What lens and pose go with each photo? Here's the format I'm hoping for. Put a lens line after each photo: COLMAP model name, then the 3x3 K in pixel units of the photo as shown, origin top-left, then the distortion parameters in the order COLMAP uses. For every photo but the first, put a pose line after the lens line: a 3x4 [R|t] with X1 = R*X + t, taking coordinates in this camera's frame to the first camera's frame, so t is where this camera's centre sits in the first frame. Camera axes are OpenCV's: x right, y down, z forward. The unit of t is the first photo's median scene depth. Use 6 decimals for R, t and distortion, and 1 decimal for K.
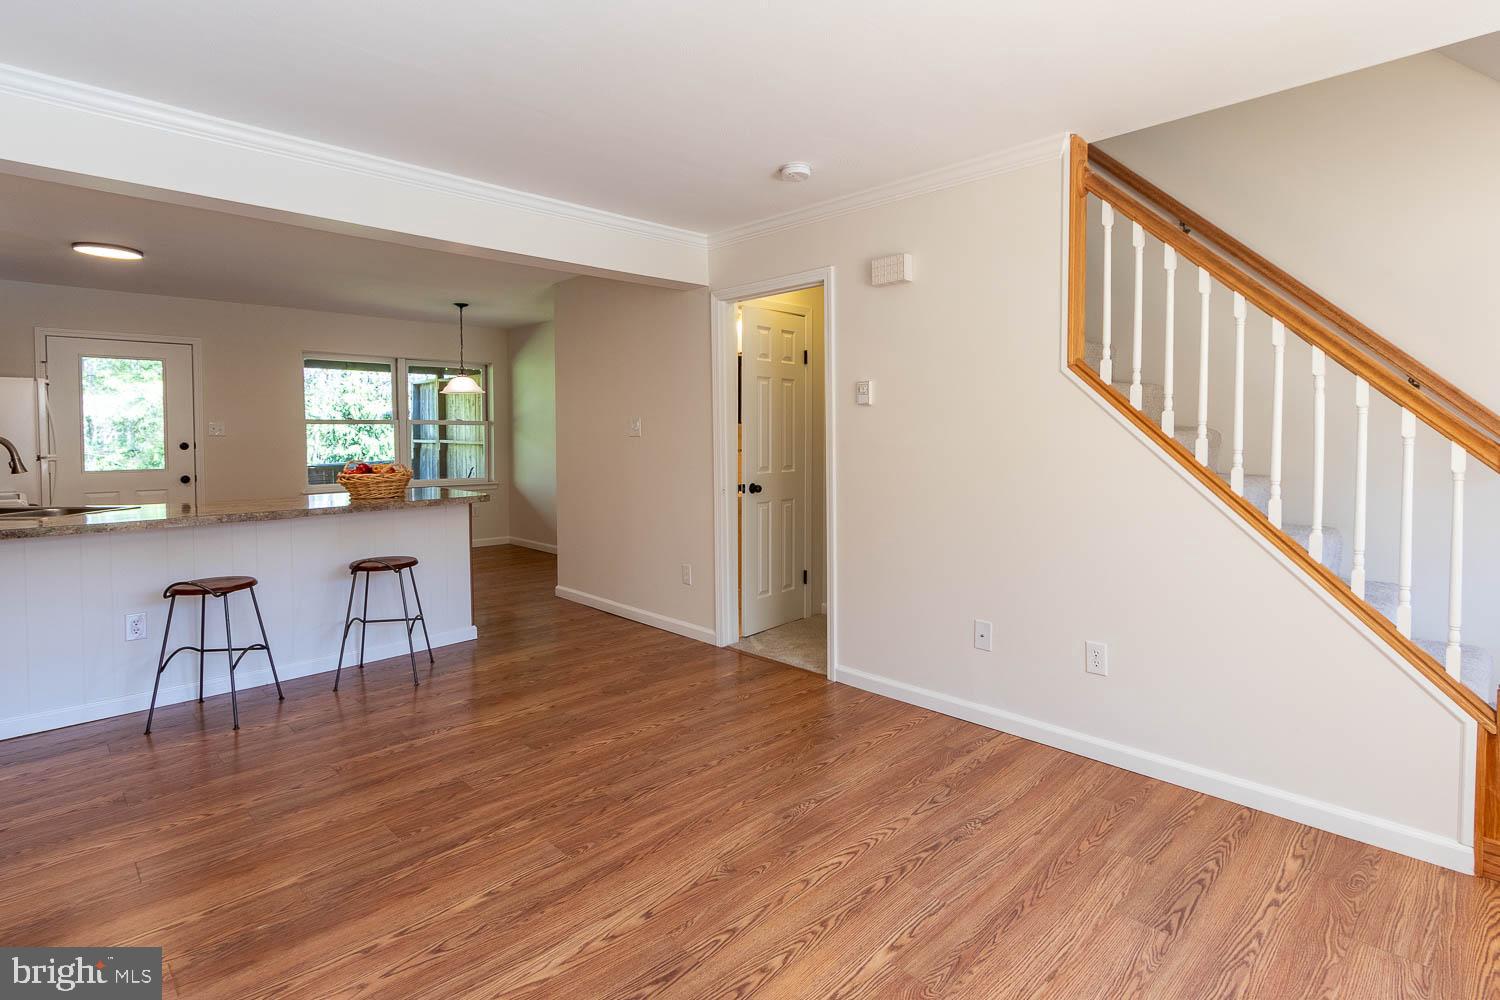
lens RADIAL K [[734.2, 0, 769.3], [0, 734.2, 462.6], [0, 0, 1]] dist [0.001474, -0.000239]
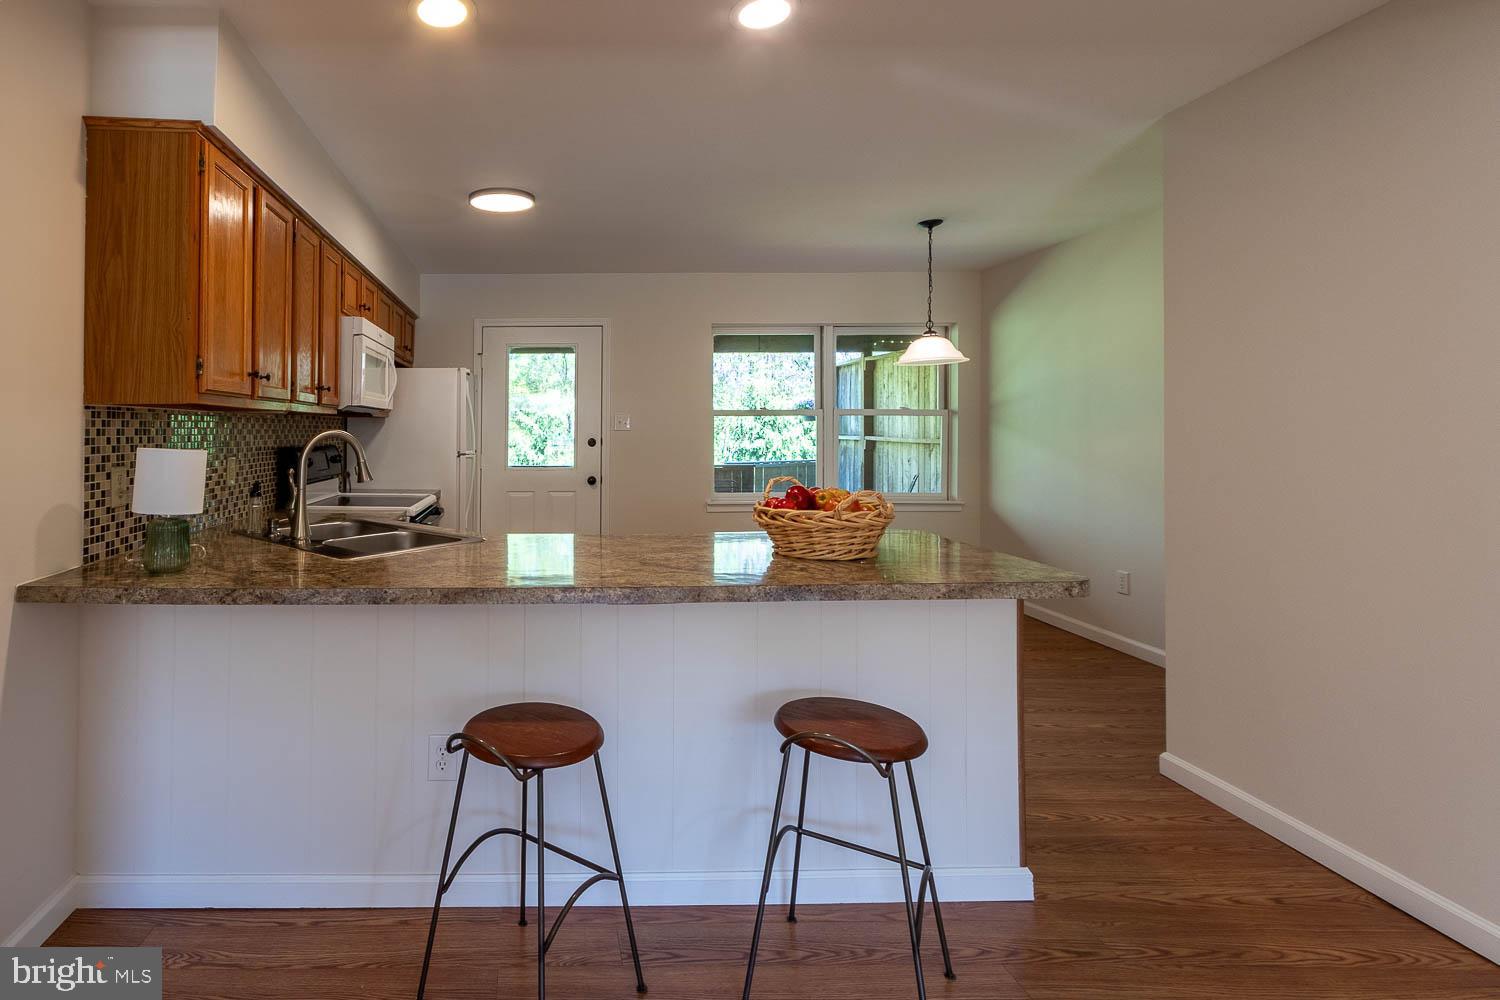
lens RADIAL K [[788.5, 0, 540.6], [0, 788.5, 416.3], [0, 0, 1]] dist [0.001444, -0.000765]
pose [[0.708000, -0.009841, -0.706144, -0.294498], [-0.028421, 0.998696, -0.042413, -0.019273], [0.705641, 0.050097, 0.706797, 0.486458]]
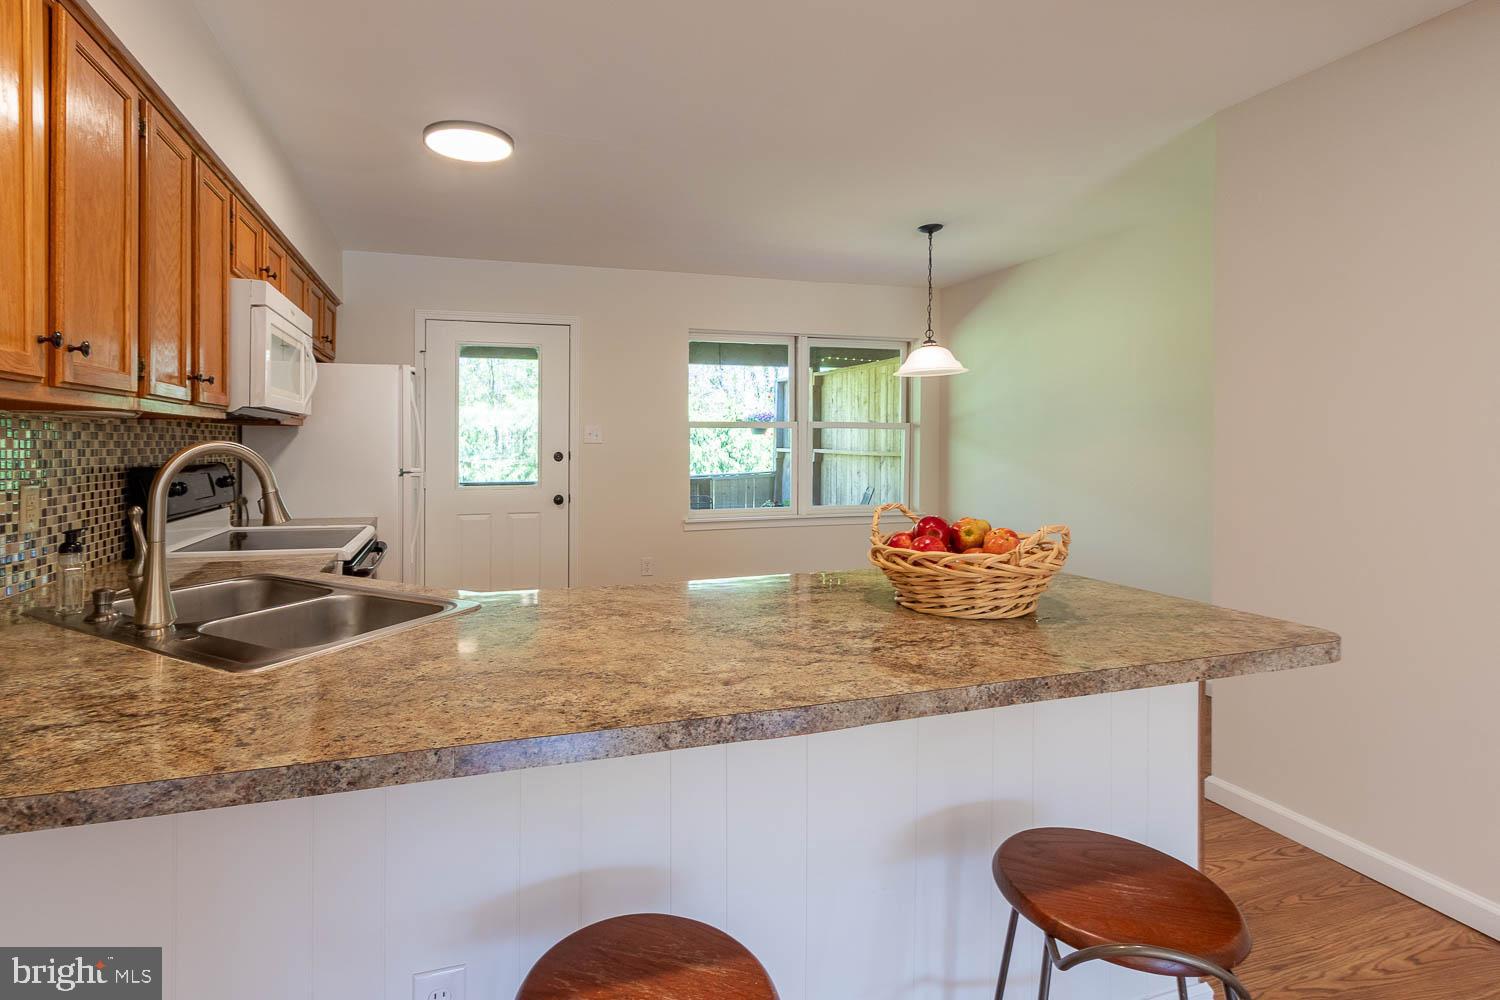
lens RADIAL K [[762.0, 0, 710.3], [0, 762.0, 453.4], [0, 0, 1]] dist [0.002384, -0.000457]
pose [[0.890051, 0.009565, -0.455760, -0.480569], [-0.020459, 0.999611, -0.018976, -0.022578], [0.455402, 0.026214, 0.889900, 0.598309]]
